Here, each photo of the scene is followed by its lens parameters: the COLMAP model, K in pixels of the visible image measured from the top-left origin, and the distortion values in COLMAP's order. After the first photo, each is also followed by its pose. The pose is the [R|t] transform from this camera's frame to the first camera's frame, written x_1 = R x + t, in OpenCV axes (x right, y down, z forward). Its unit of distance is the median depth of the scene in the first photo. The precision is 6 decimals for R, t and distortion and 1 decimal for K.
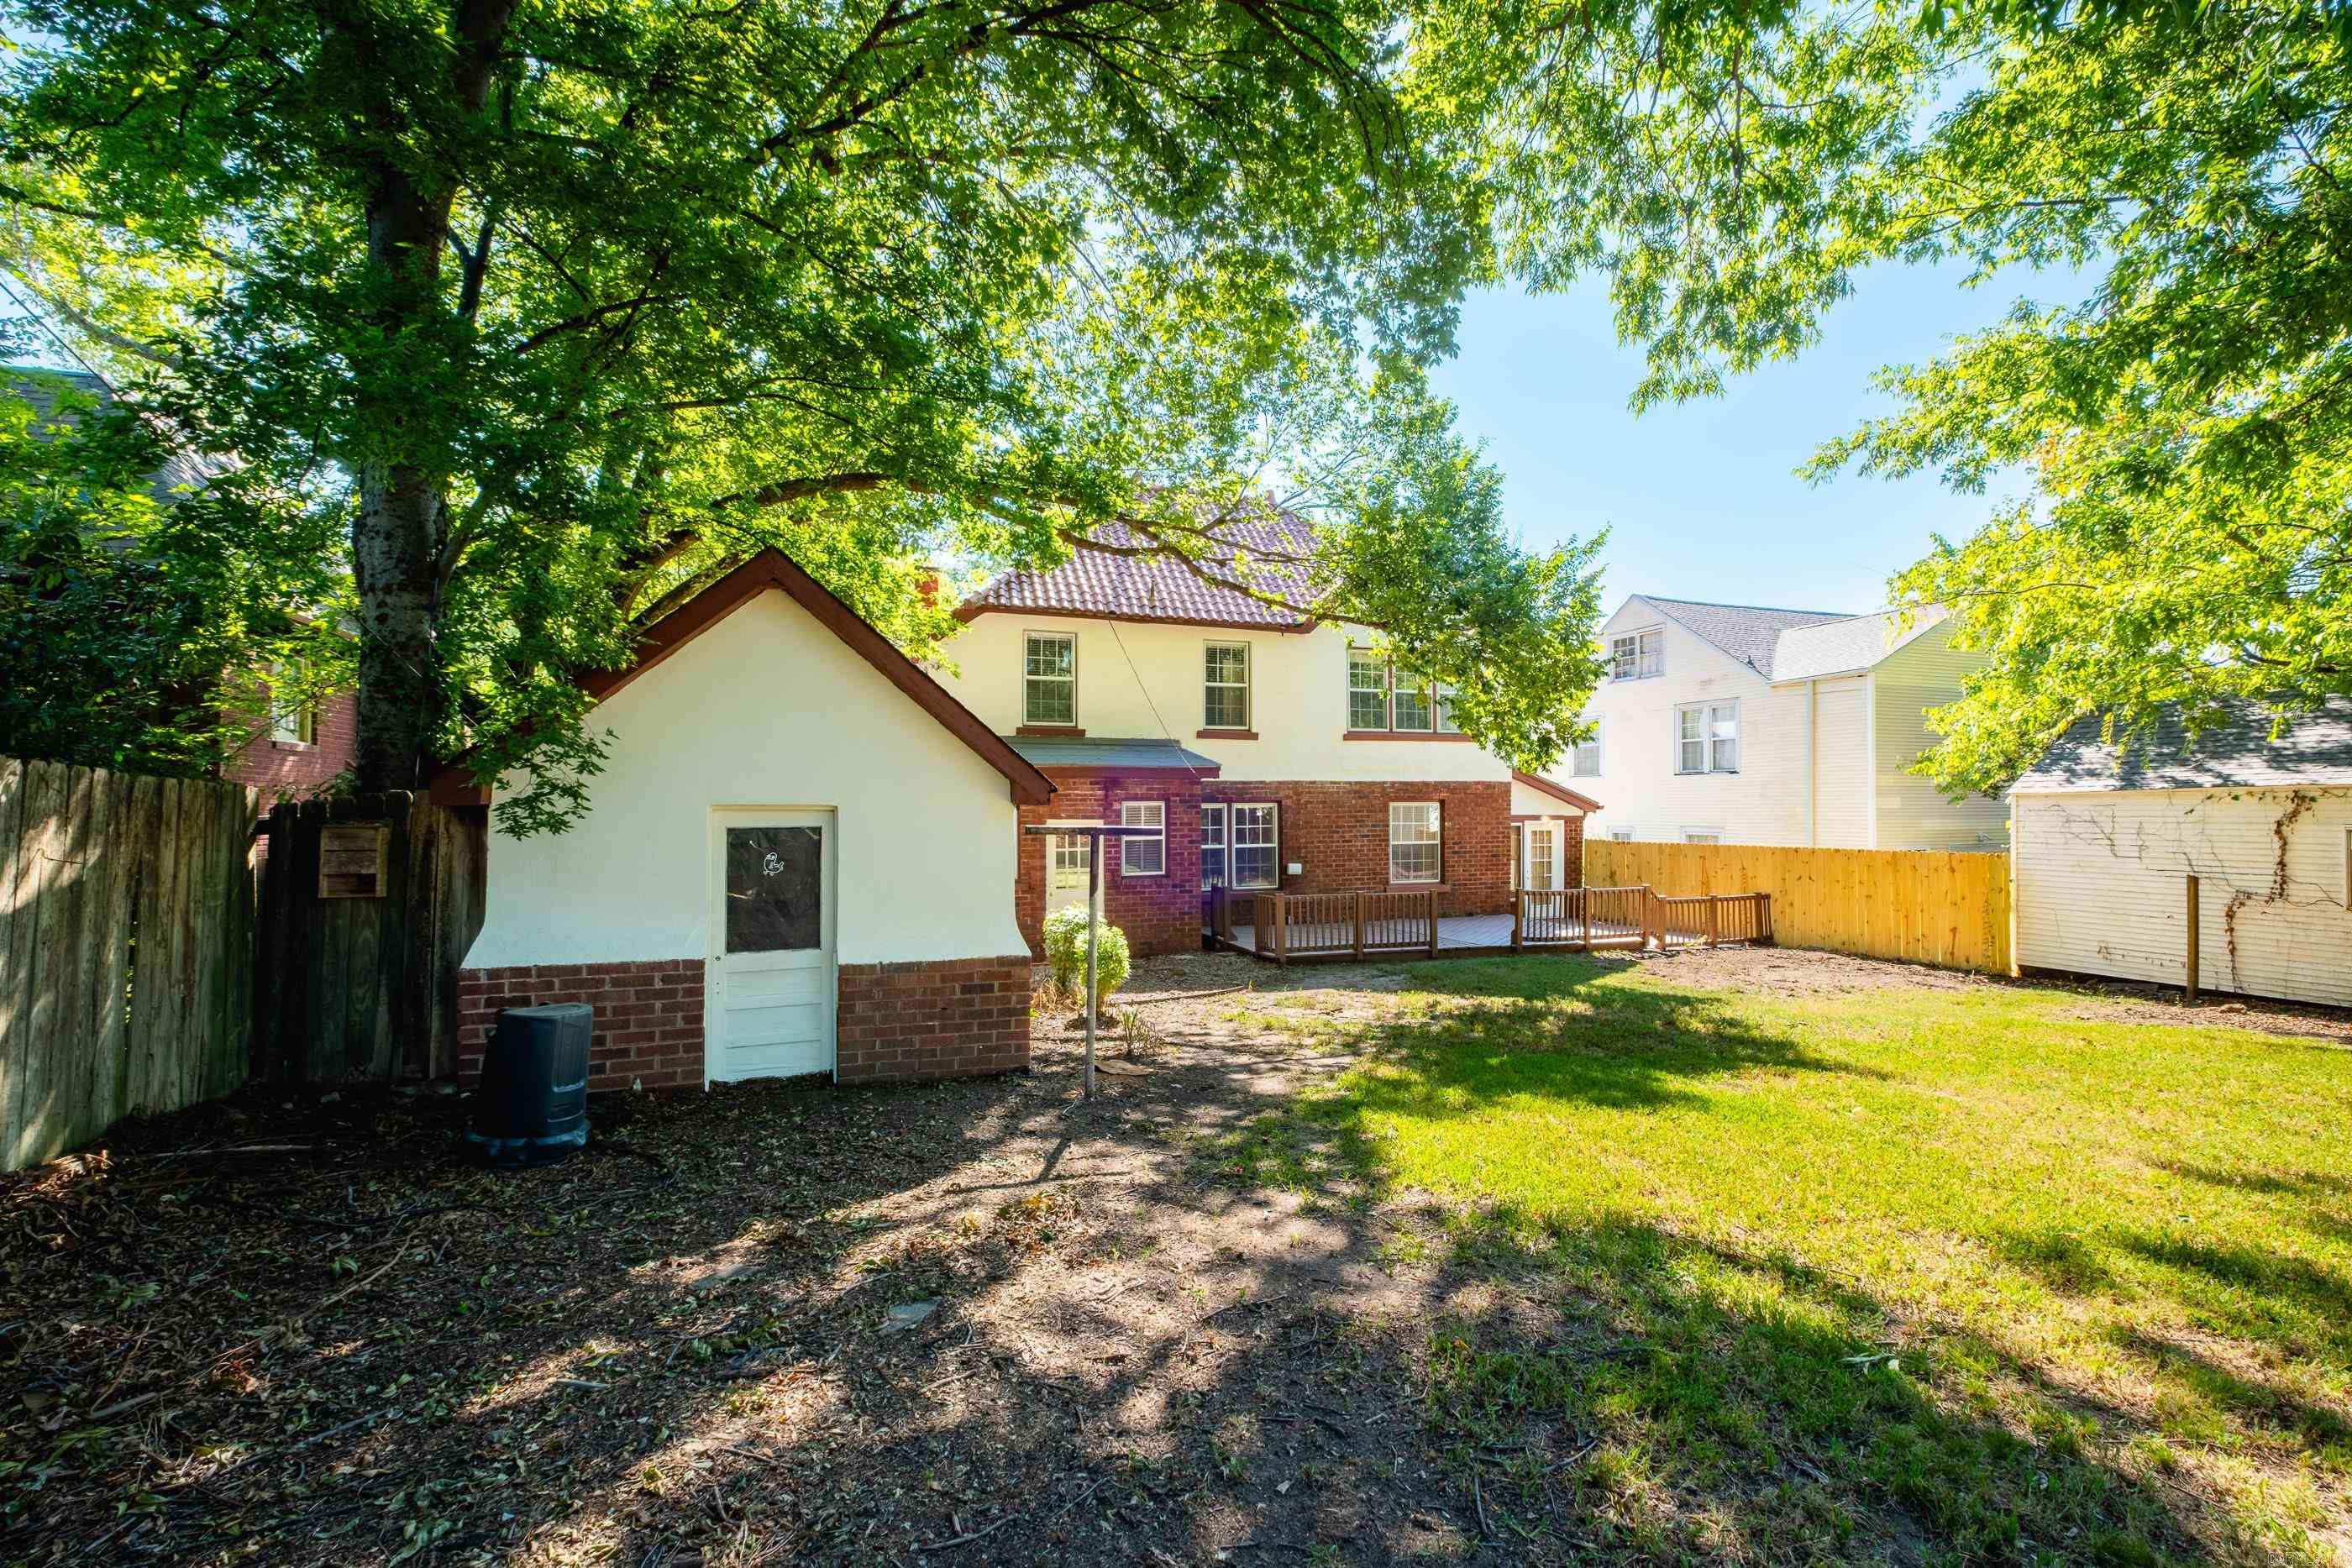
lens RADIAL K [[1028.2, 0, 1235.0], [0, 1028.2, 795.5], [0, 0, 1]] dist [0.001094, -0.000530]
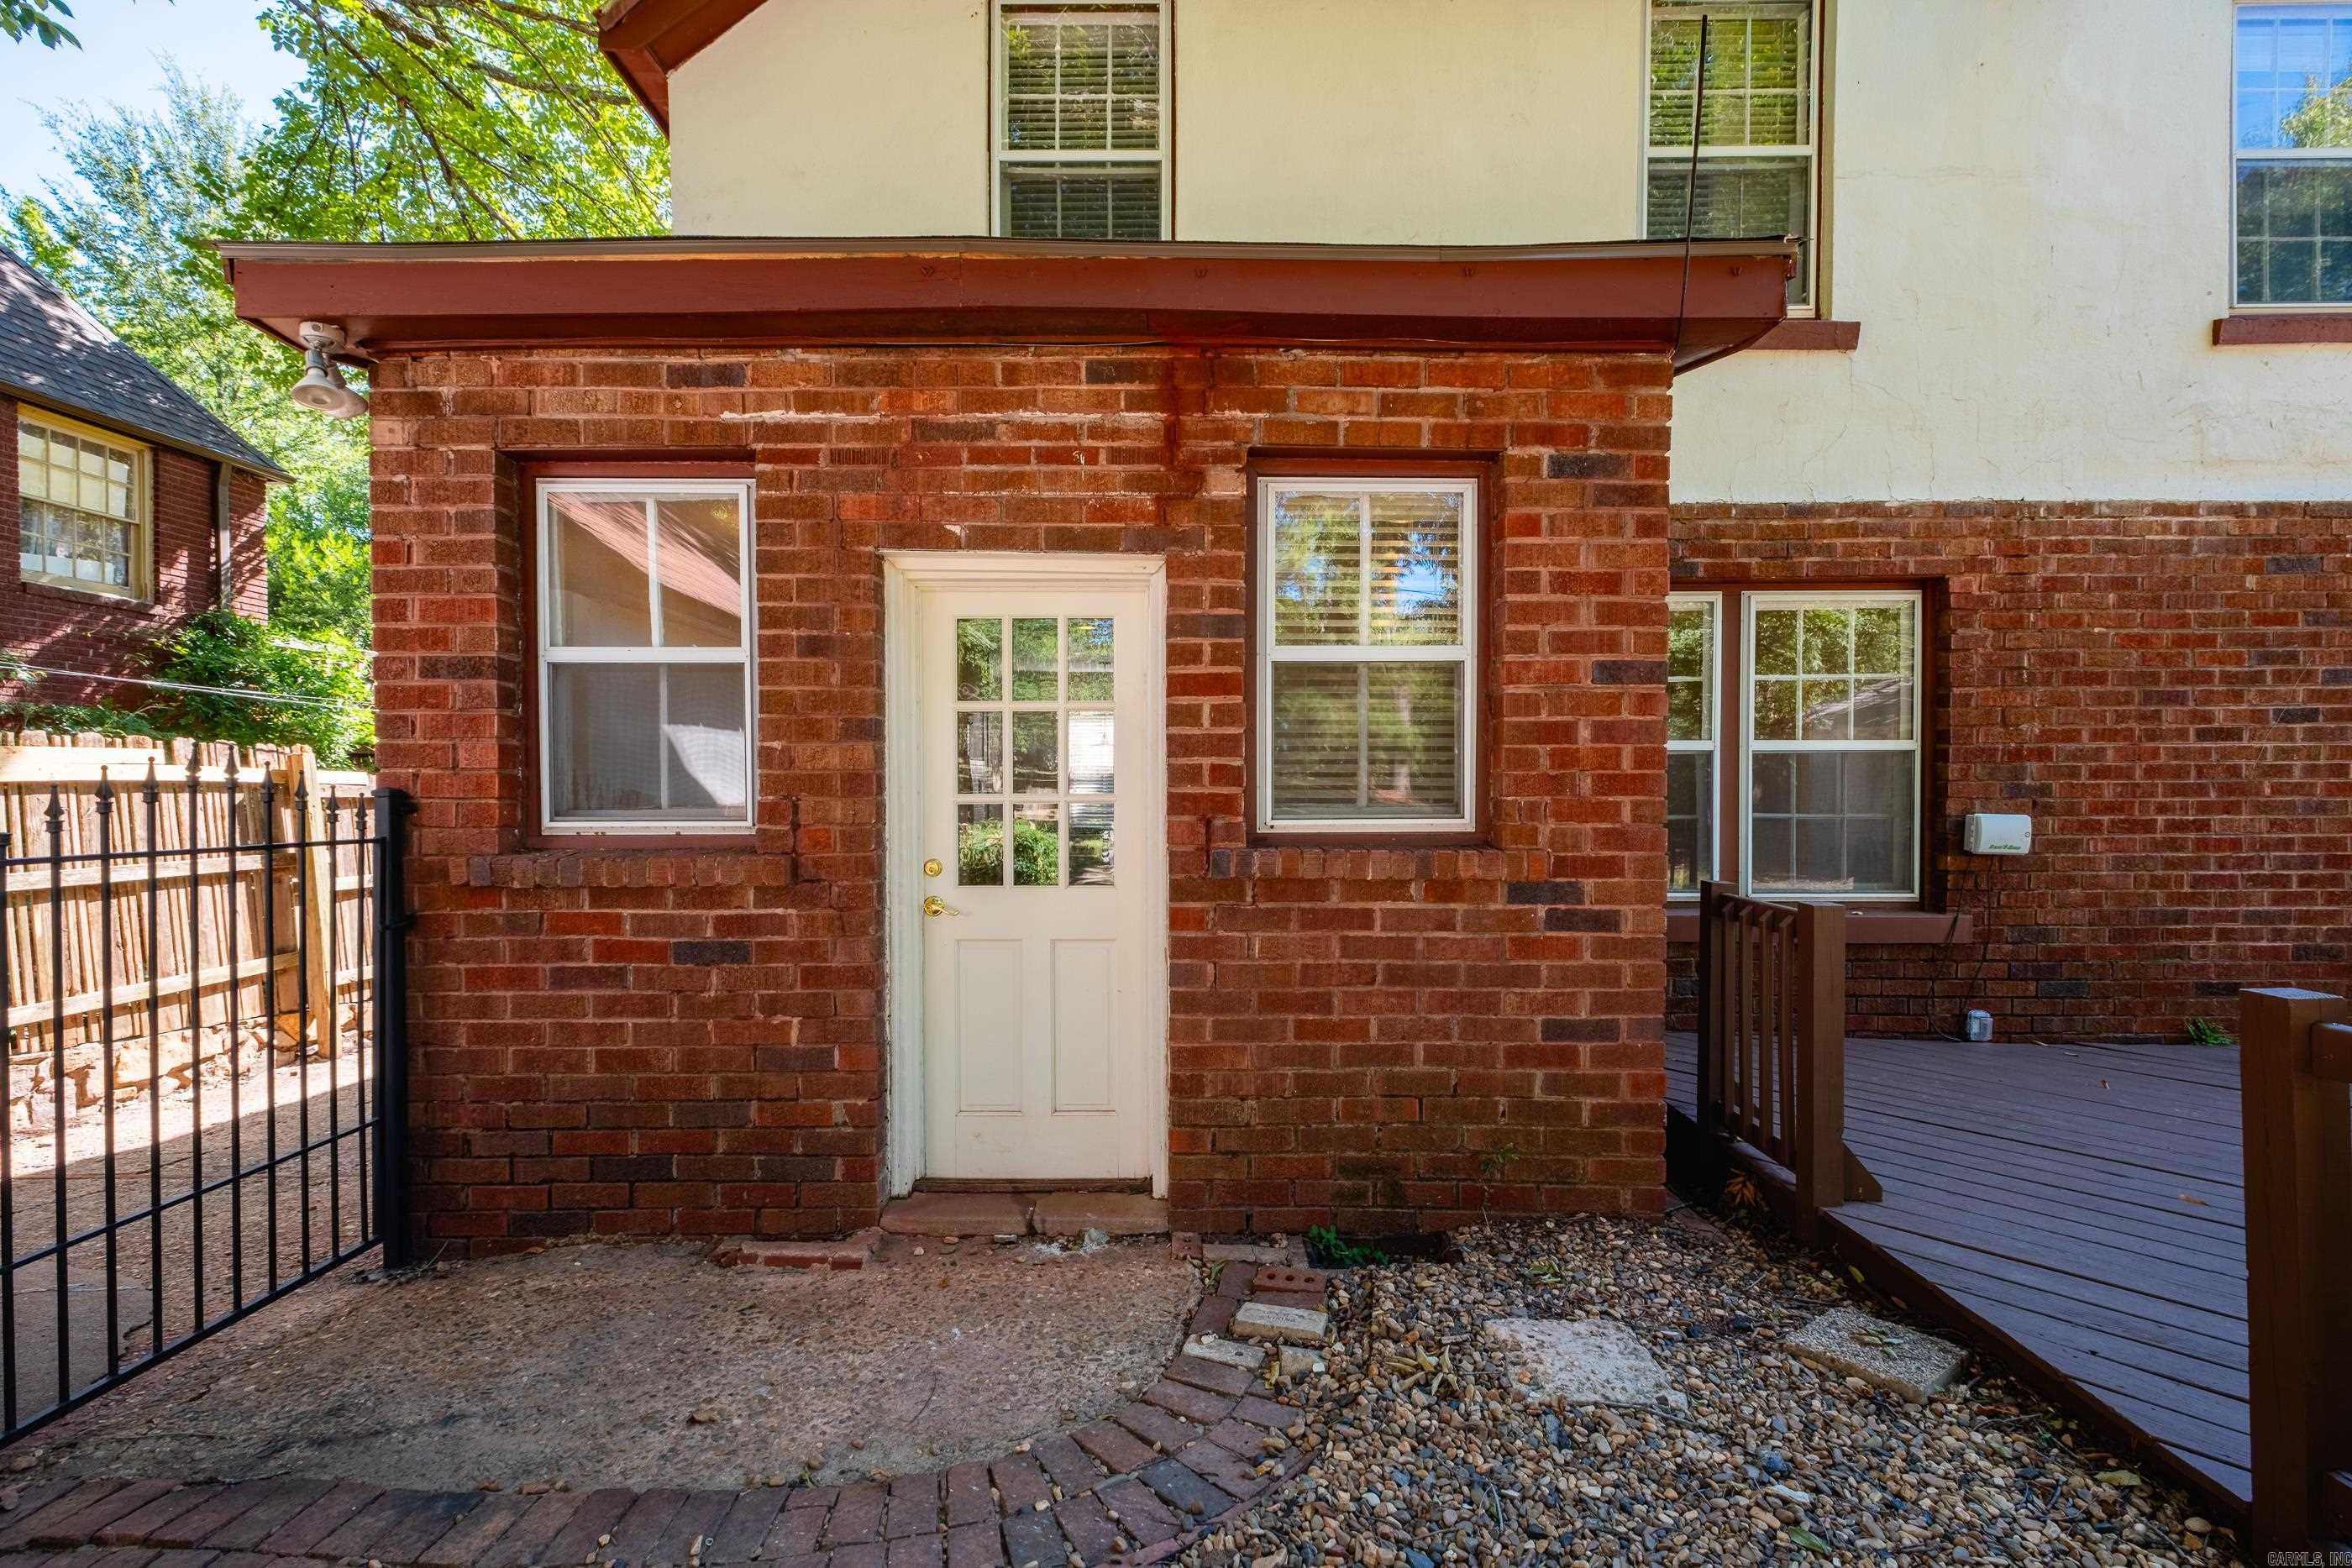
lens RADIAL K [[1028.2, 0, 1193.7], [0, 1028.2, 798.5], [0, 0, 1]] dist [0.001094, -0.000530]
pose [[0.932702, 0.012528, -0.360431, -0.046167], [-0.002330, 0.999585, 0.028712, 0.063494], [0.360641, -0.025940, 0.932344, 0.780962]]
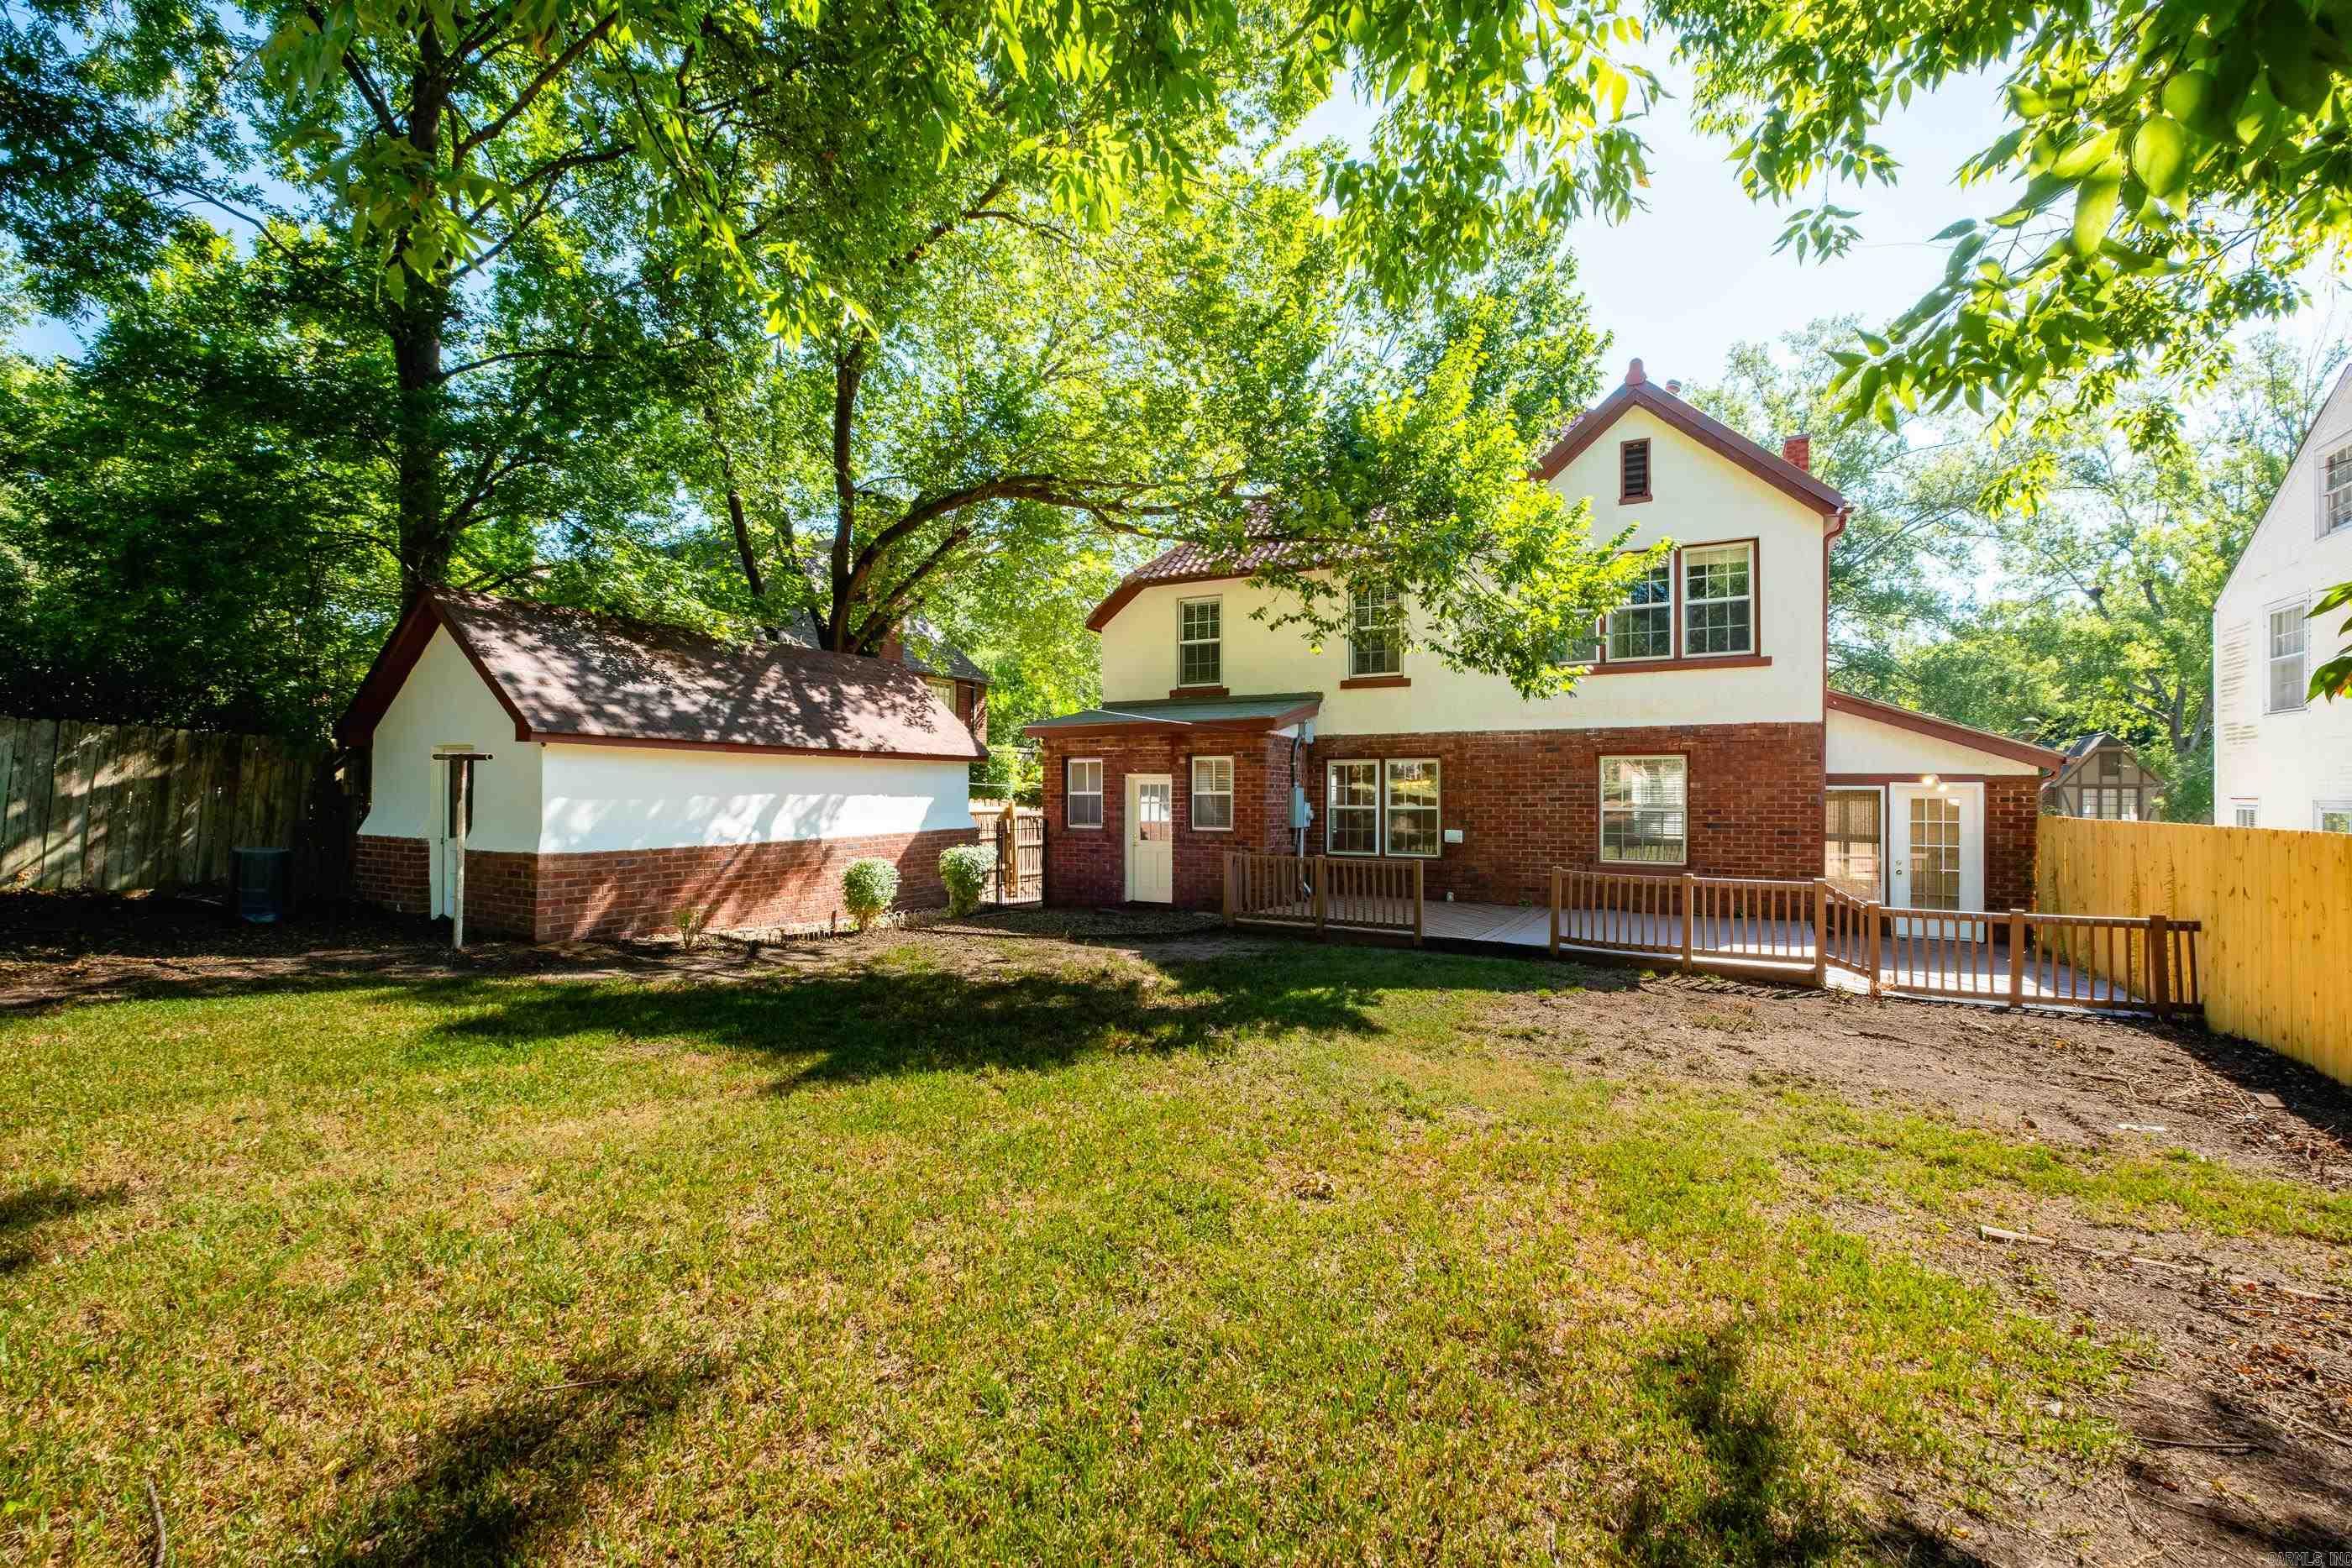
lens RADIAL K [[988.3, 0, 1182.1], [0, 988.3, 772.2], [0, 0, 1]] dist [0.000704, -0.000756]
pose [[0.666076, -0.007822, -0.745843, 0.589630], [0.003680, 0.999967, -0.007200, 0.027255], [0.745875, 0.002051, 0.666083, 0.339725]]
